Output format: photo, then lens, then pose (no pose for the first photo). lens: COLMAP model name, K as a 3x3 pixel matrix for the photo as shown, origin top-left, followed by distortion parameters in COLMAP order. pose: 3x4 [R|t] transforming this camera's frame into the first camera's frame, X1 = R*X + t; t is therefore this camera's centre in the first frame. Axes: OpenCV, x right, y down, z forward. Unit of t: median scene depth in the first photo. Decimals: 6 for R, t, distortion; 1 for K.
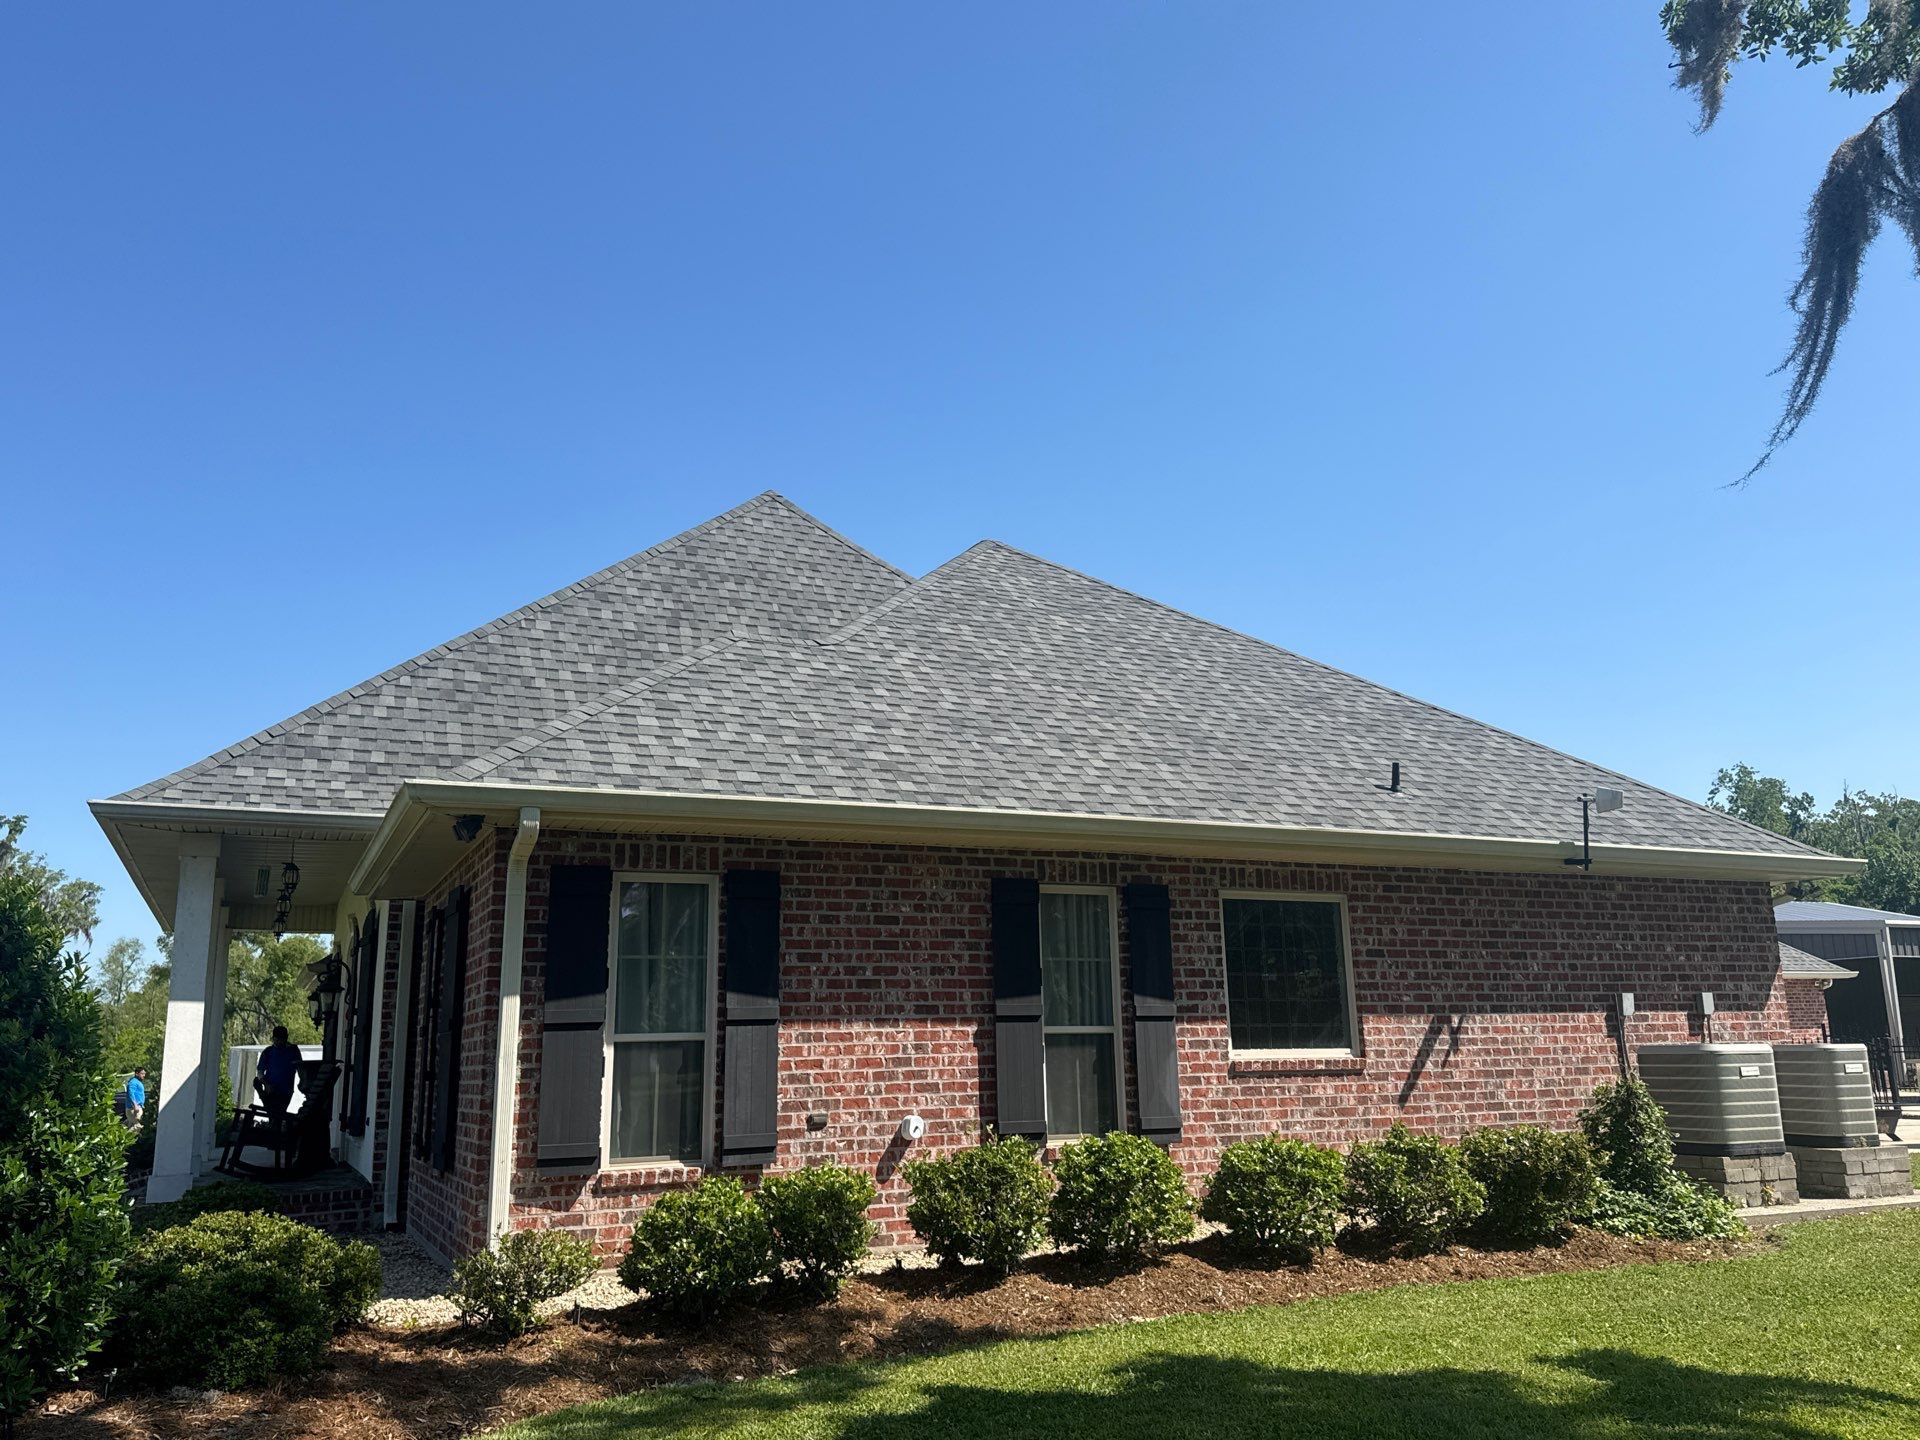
lens RADIAL K [[1330.7, 0, 955.4], [0, 1330.7, 718.6], [0, 0, 1]] dist [0.137888, -0.197006]
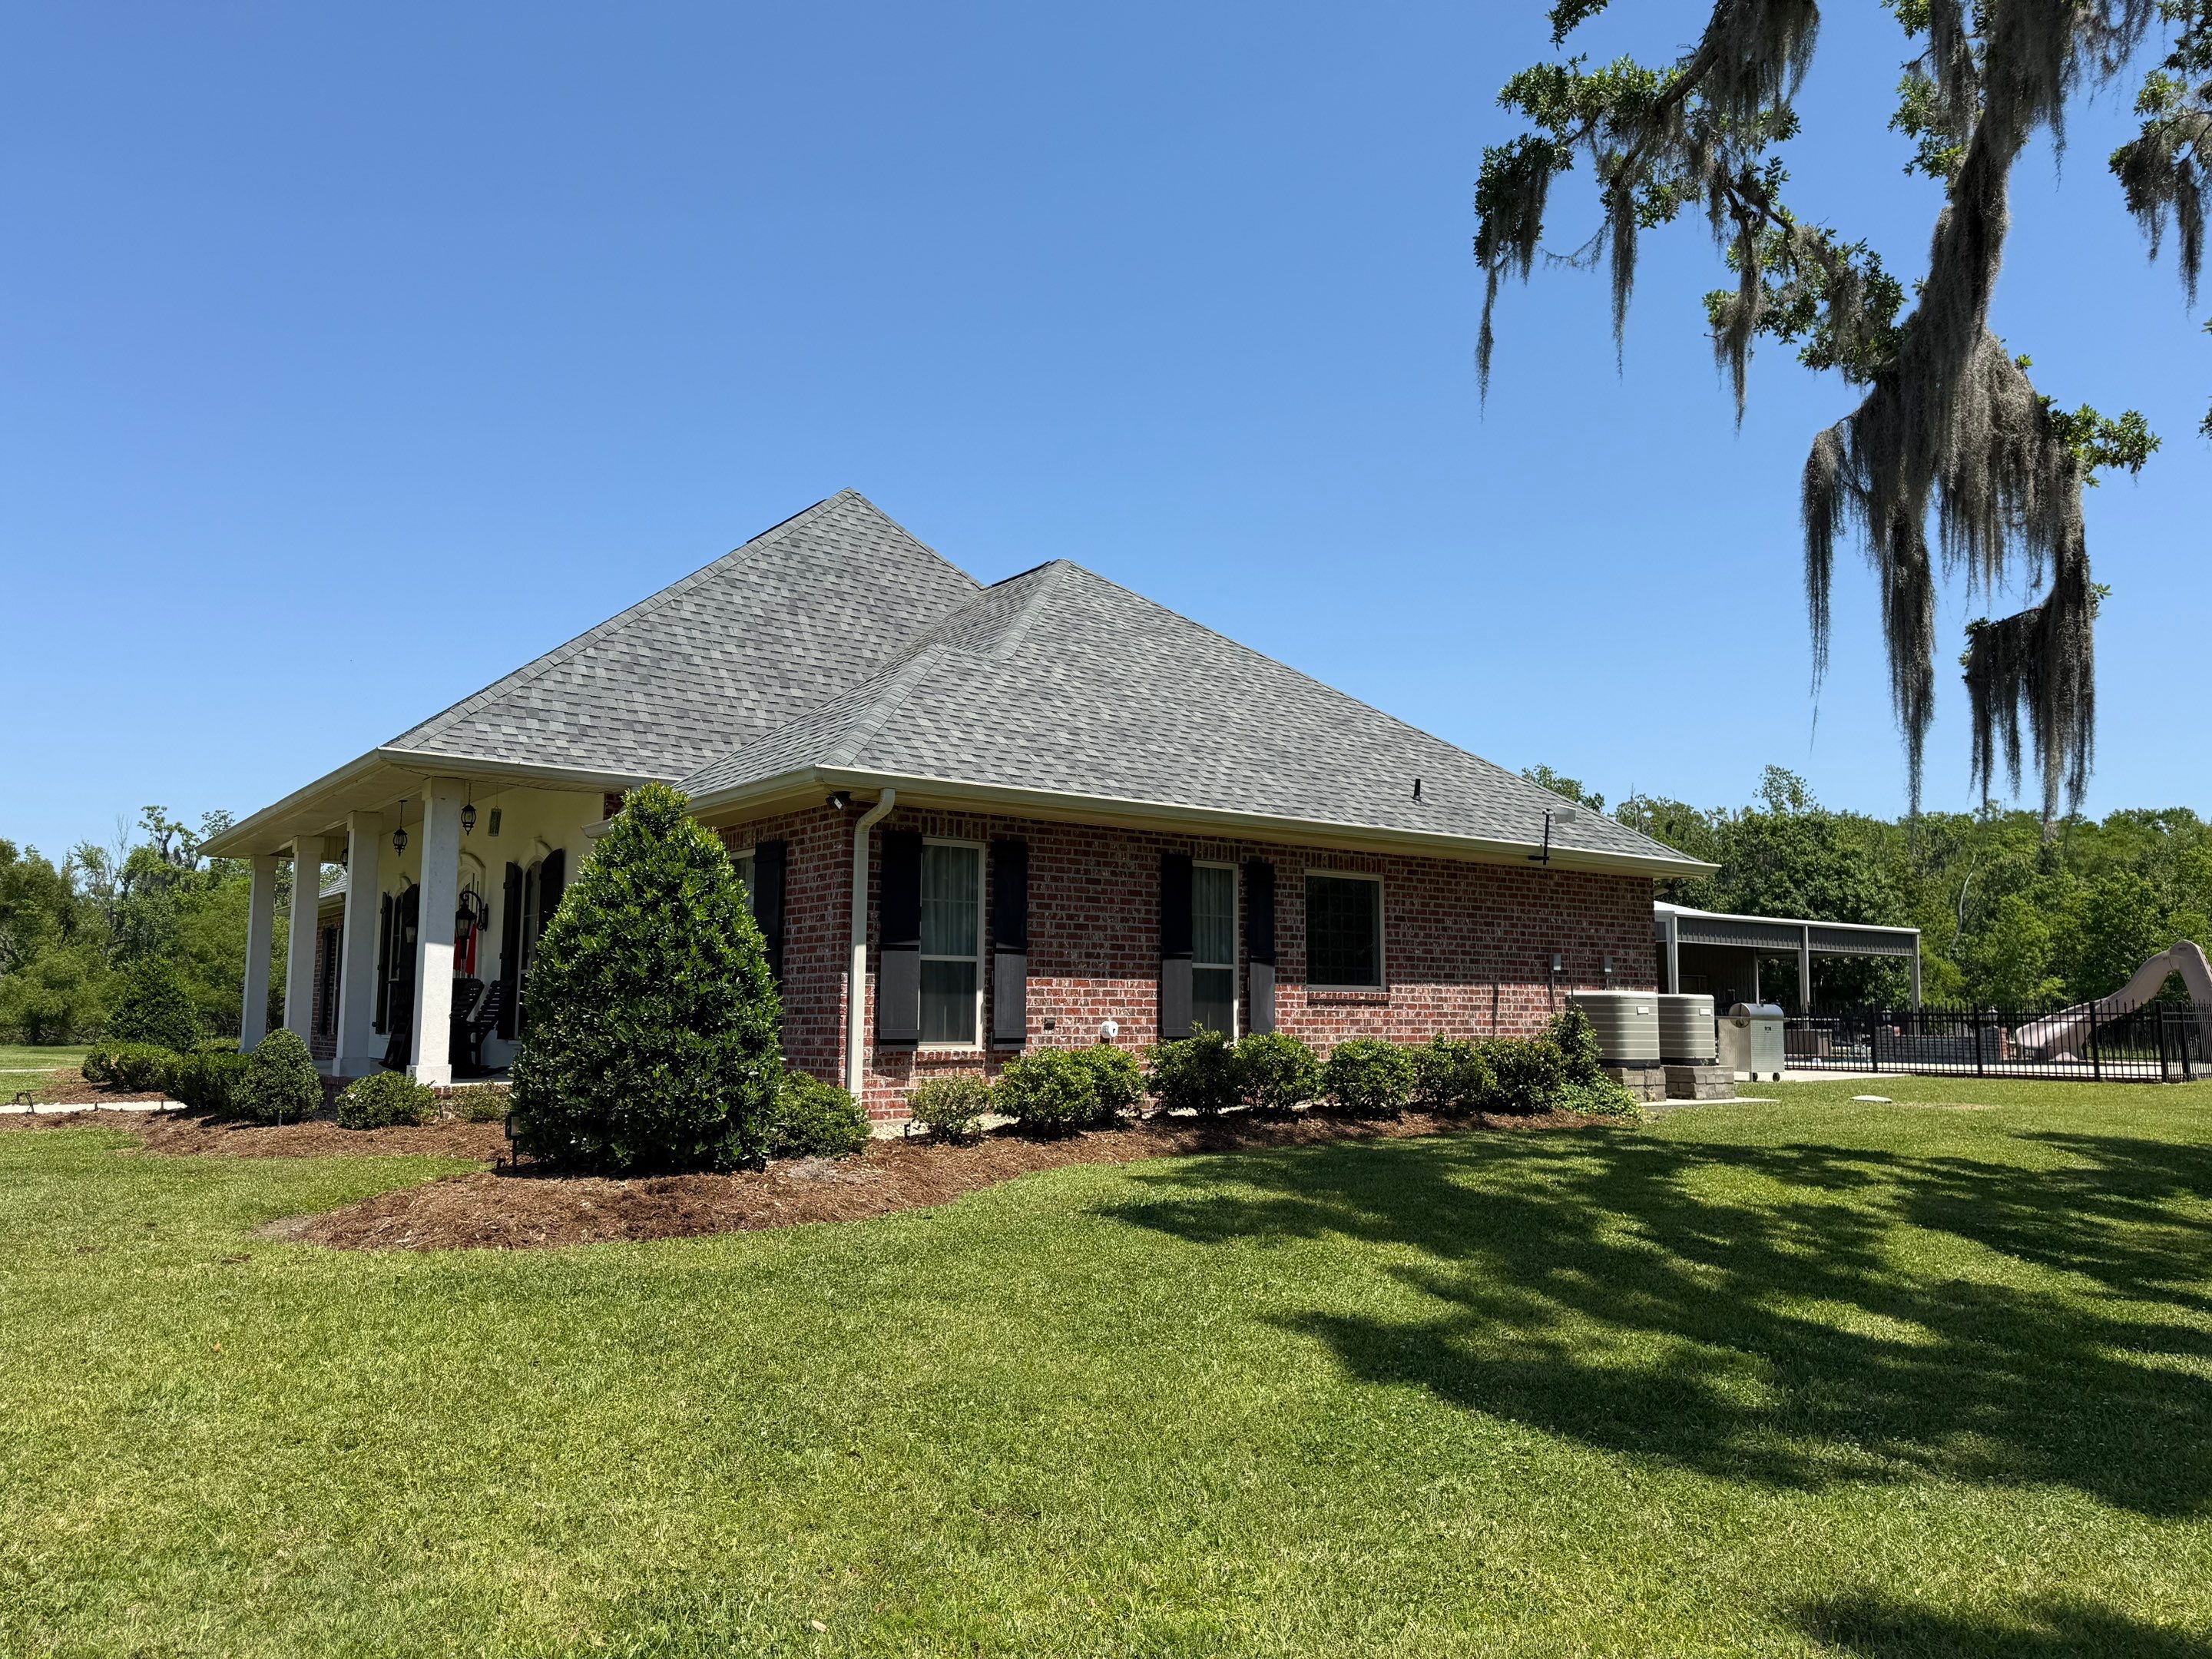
lens RADIAL K [[1455.0, 0, 1002.2], [0, 1455.0, 796.1], [0, 0, 1]] dist [0.141775, -0.156658]
pose [[0.978457, 0.053395, 0.199428, -0.401692], [-0.071476, 0.993849, 0.084591, -0.048153], [-0.193685, -0.097023, 0.976254, -0.375760]]
